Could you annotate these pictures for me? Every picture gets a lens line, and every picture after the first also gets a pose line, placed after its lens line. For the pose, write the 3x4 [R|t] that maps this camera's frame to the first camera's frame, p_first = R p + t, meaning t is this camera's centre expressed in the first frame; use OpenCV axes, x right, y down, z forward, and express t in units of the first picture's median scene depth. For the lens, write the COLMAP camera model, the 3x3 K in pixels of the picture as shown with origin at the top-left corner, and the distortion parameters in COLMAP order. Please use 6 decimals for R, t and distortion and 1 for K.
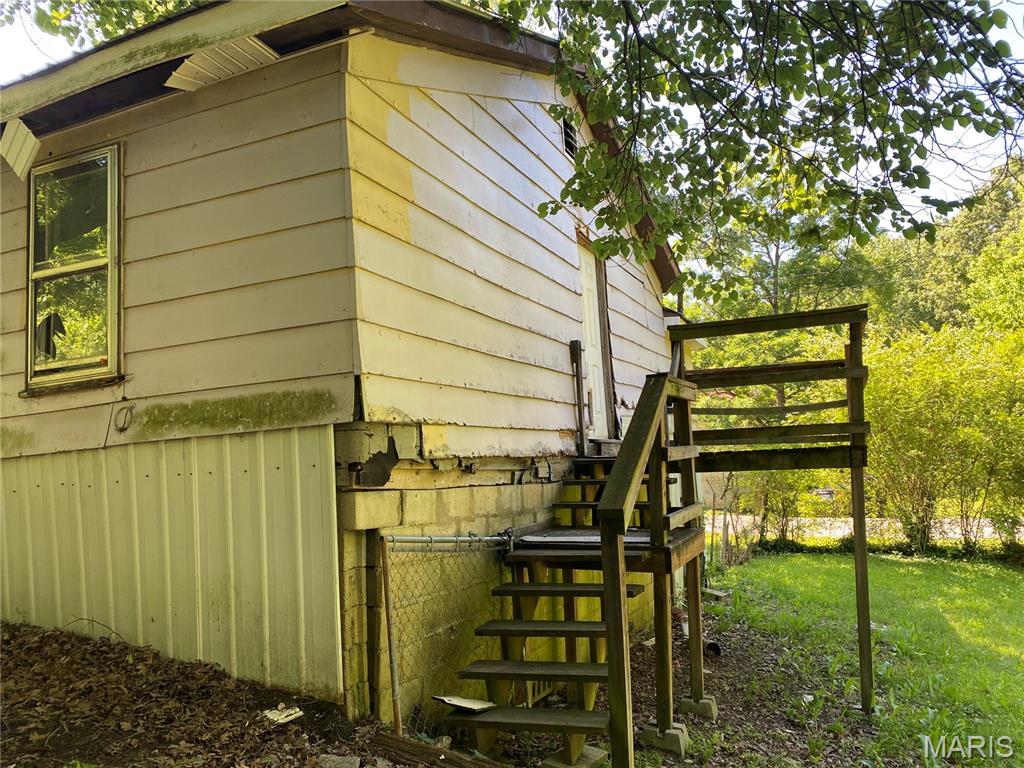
lens RADIAL K [[784.8, 0, 511.7], [0, 784.8, 386.7], [0, 0, 1]] dist [0.000013, -0.001874]
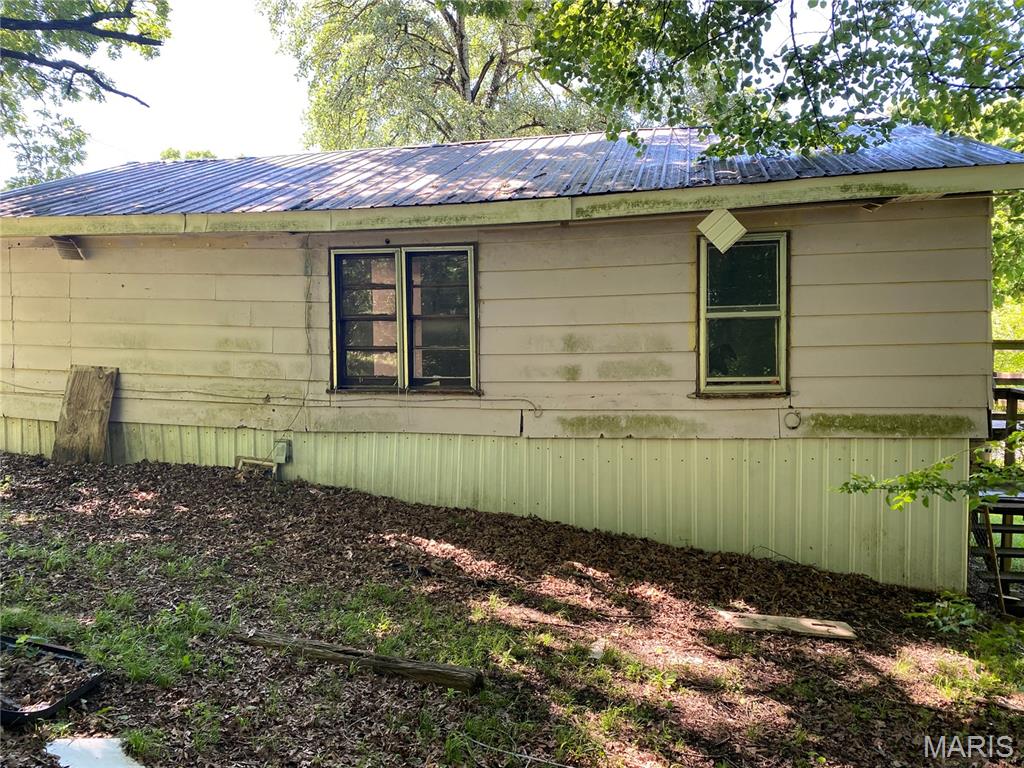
lens RADIAL K [[784.8, 0, 512.6], [0, 784.8, 382.3], [0, 0, 1]] dist [0.000013, -0.001874]
pose [[0.984066, 0.040542, 0.173118, -1.338944], [-0.062698, 0.990237, 0.124501, -0.195256], [-0.166380, -0.133371, 0.977000, -0.409095]]
